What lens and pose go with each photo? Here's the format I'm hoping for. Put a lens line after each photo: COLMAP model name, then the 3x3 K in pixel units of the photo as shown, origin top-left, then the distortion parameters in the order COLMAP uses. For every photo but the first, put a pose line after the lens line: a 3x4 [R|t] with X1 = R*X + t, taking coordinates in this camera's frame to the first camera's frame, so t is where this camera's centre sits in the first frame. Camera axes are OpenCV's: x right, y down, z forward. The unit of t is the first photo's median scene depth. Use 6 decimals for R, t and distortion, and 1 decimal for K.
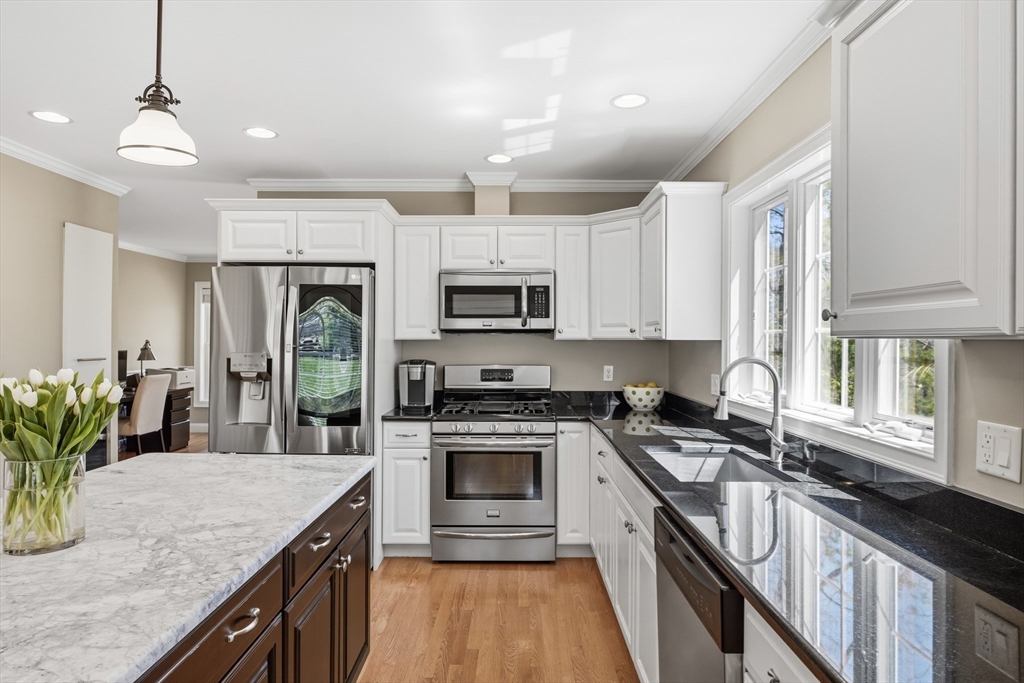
lens RADIAL K [[592.2, 0, 512.0], [0, 592.2, 341.5], [0, 0, 1]] dist [-0.002106, -0.000237]
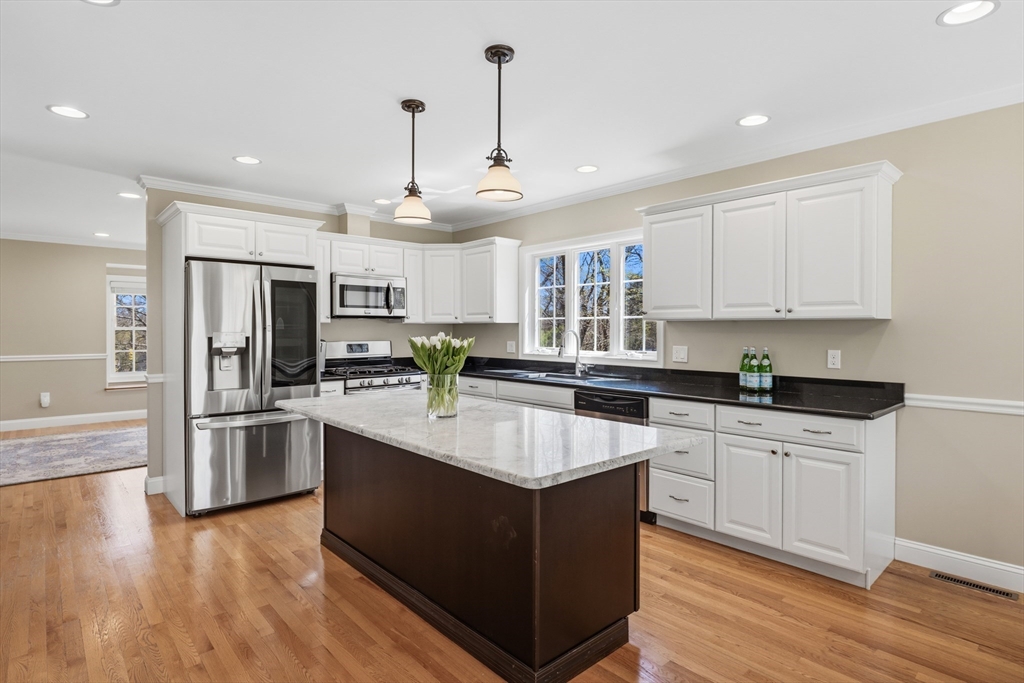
lens RADIAL K [[527.2, 0, 511.6], [0, 527.2, 336.4], [0, 0, 1]] dist [-0.000184, 0.000238]
pose [[0.735274, -0.013461, 0.677637, -0.694271], [0.004244, 0.999875, 0.015257, 0.012434], [-0.677757, -0.008342, 0.735239, -0.201735]]
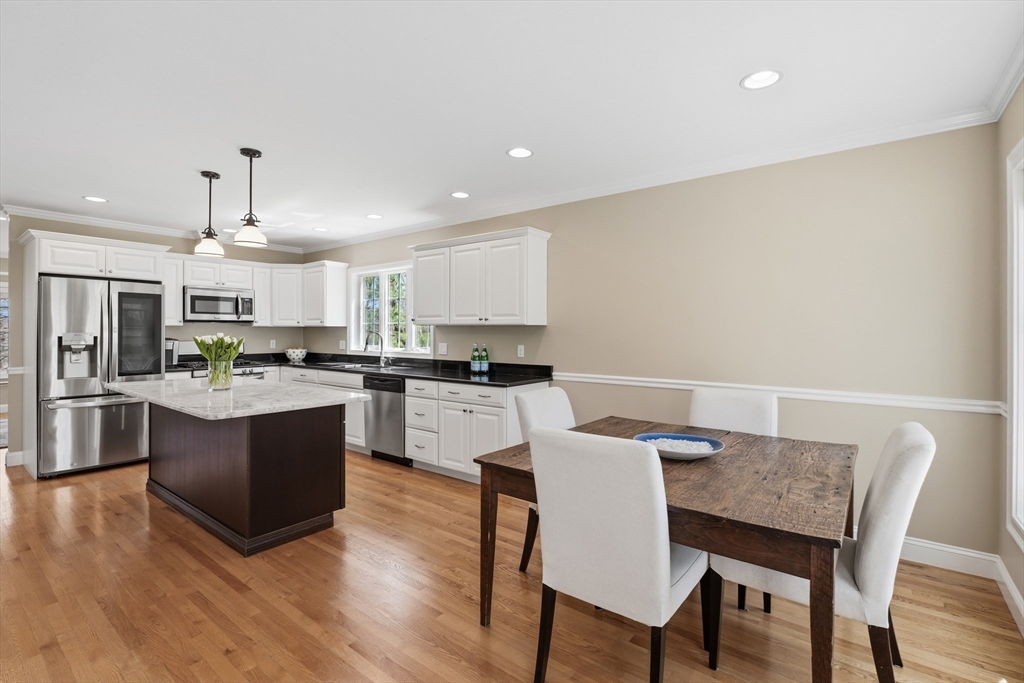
lens RADIAL K [[465.5, 0, 507.7], [0, 465.5, 333.9], [0, 0, 1]] dist [-0.002238, -0.000551]
pose [[0.609600, -0.005842, 0.792688, -0.667527], [0.001375, 0.999979, 0.006313, 0.014090], [-0.792708, -0.002759, 0.609595, -0.619709]]
